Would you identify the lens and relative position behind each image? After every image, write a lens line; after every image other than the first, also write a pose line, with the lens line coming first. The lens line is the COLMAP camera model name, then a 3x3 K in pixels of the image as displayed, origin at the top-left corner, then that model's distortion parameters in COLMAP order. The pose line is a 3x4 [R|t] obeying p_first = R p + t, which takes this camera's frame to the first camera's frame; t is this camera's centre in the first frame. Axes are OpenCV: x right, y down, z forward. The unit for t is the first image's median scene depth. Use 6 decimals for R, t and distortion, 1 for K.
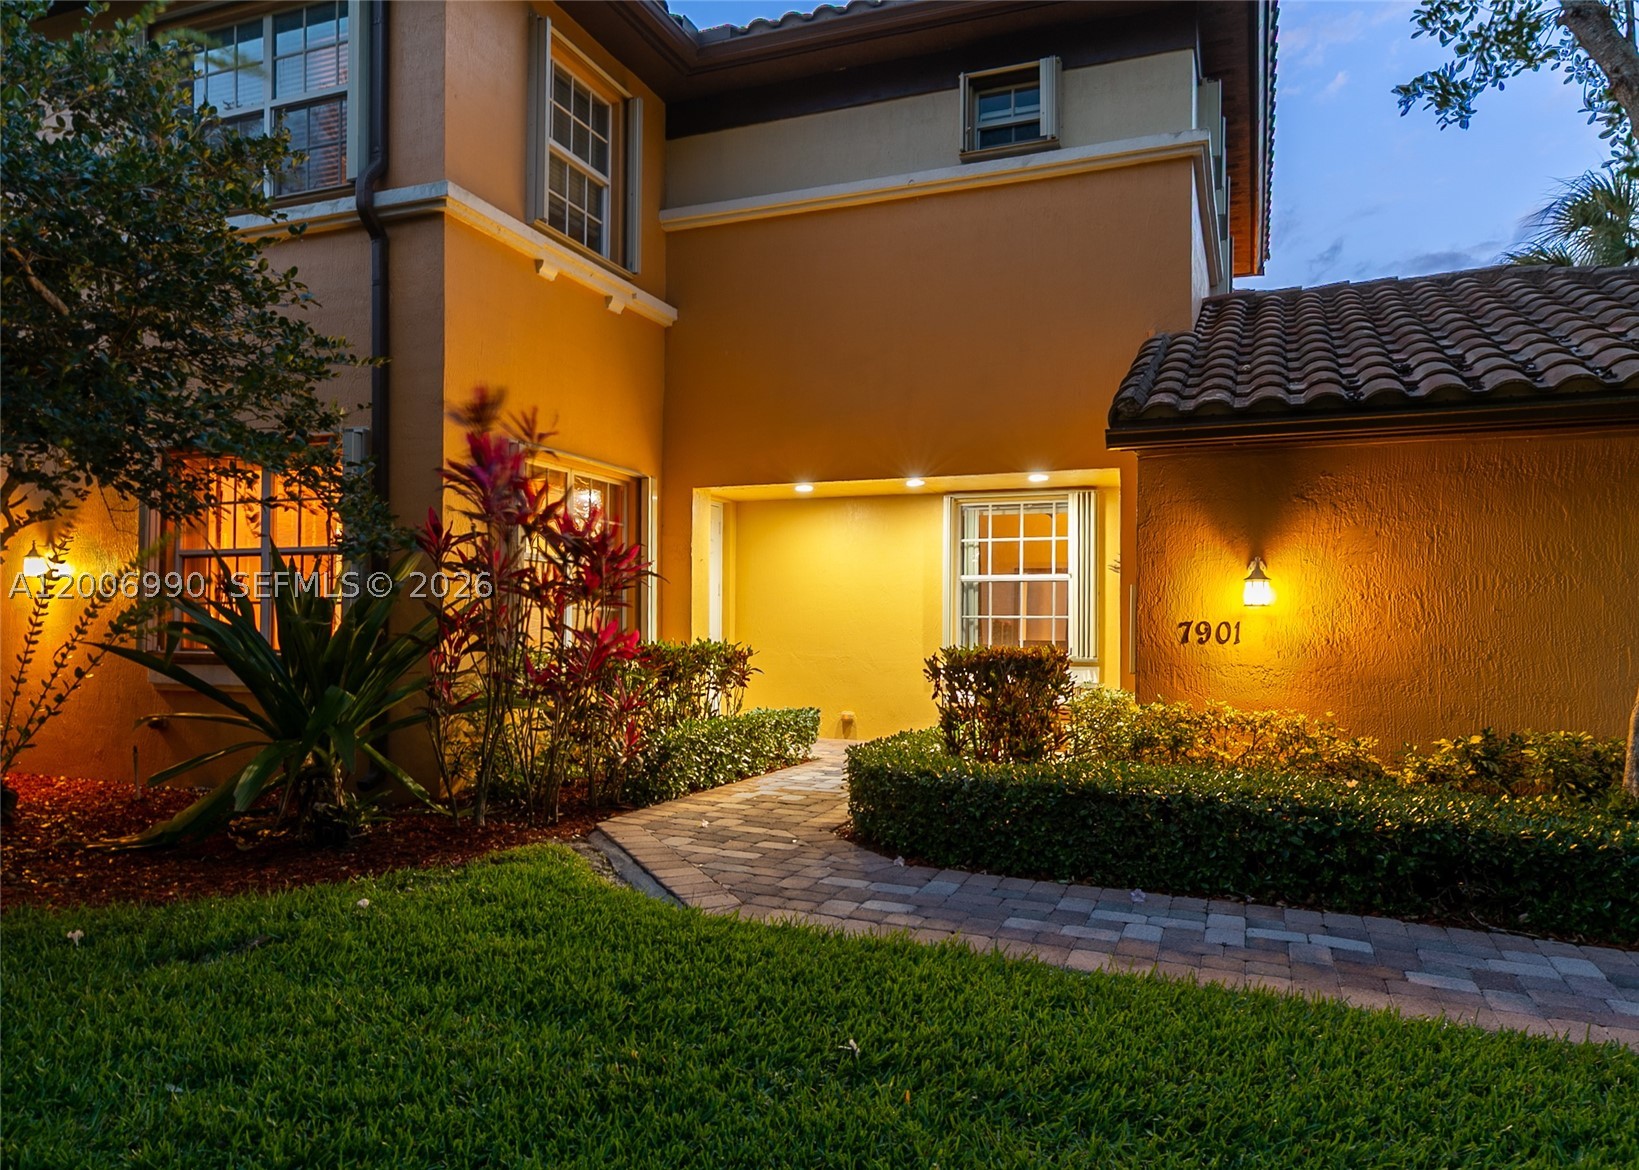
lens RADIAL K [[1106.3, 0, 819.0], [0, 1106.3, 620.7], [0, 0, 1]] dist [0.001501, 0.003257]
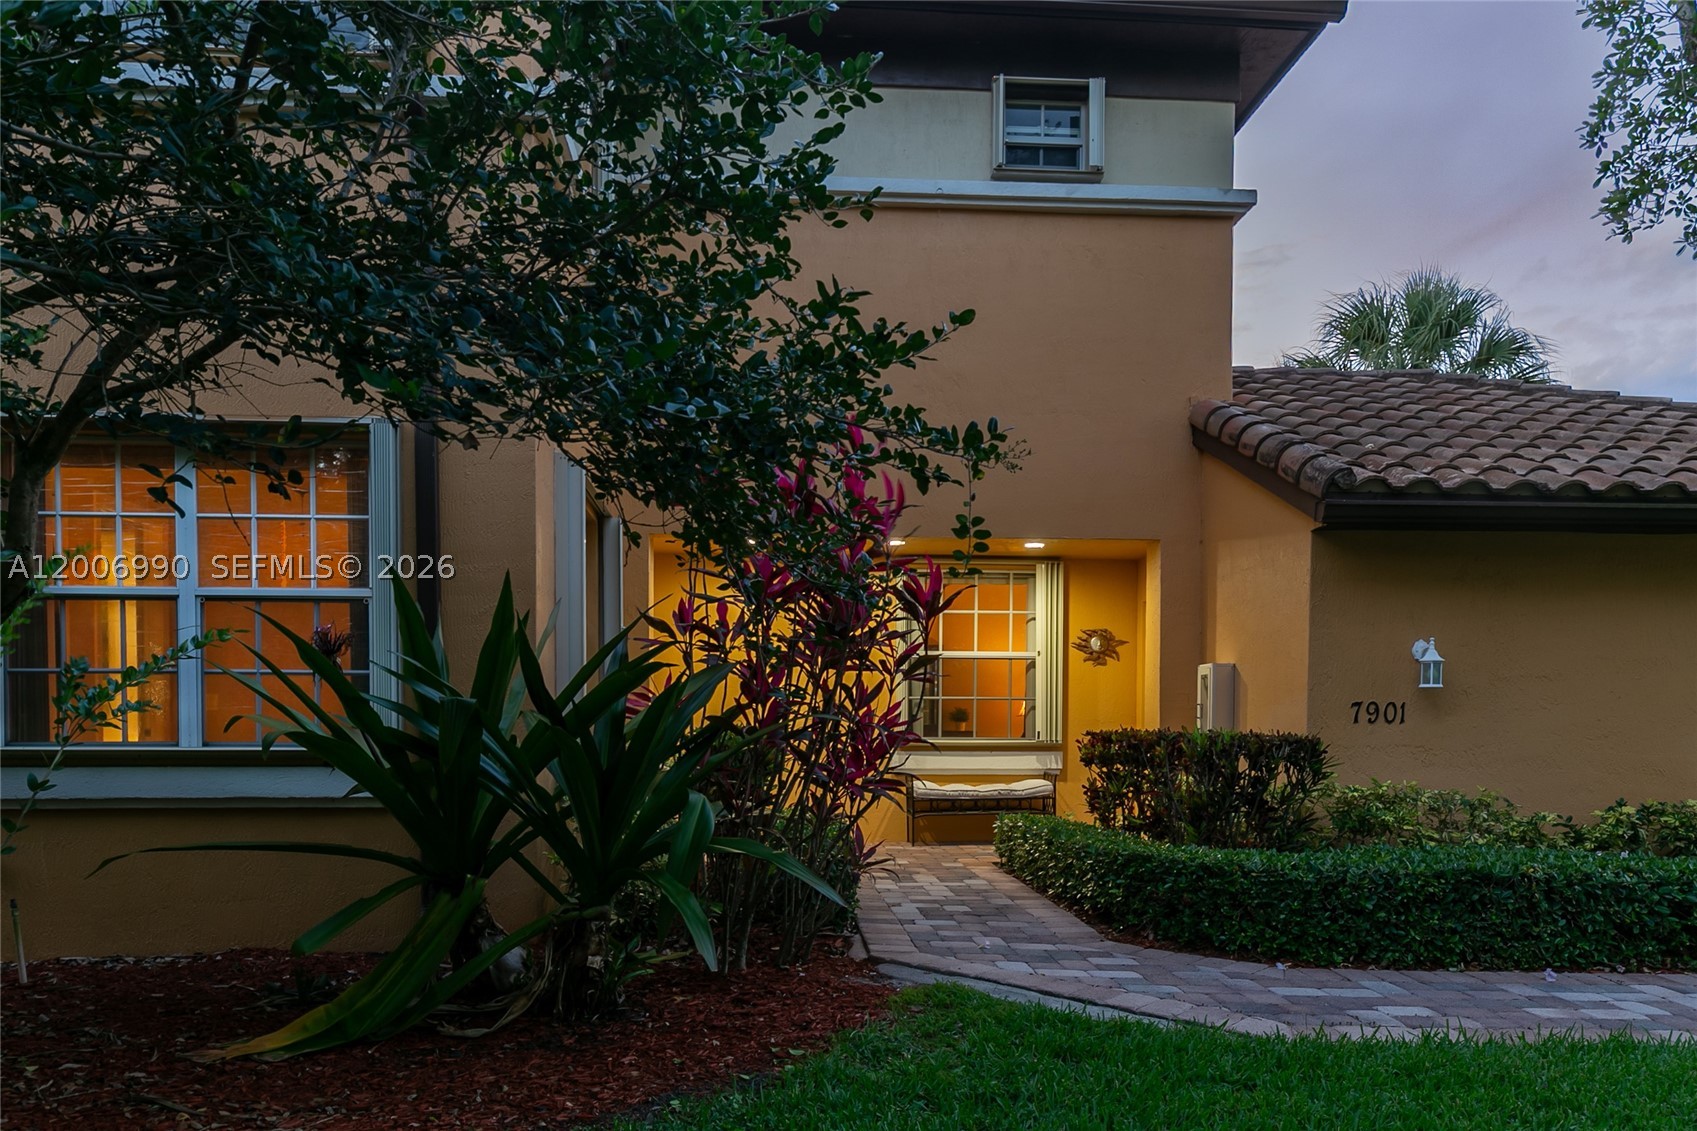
lens RADIAL K [[1241.5, 0, 848.3], [0, 1241.5, 760.6], [0, 0, 1]] dist [0.003609, -0.004259]
pose [[0.905515, -0.018289, 0.423919, -0.417536], [-0.000921, 0.998984, 0.045064, 0.002829], [-0.424312, -0.041197, 0.904578, 0.145296]]
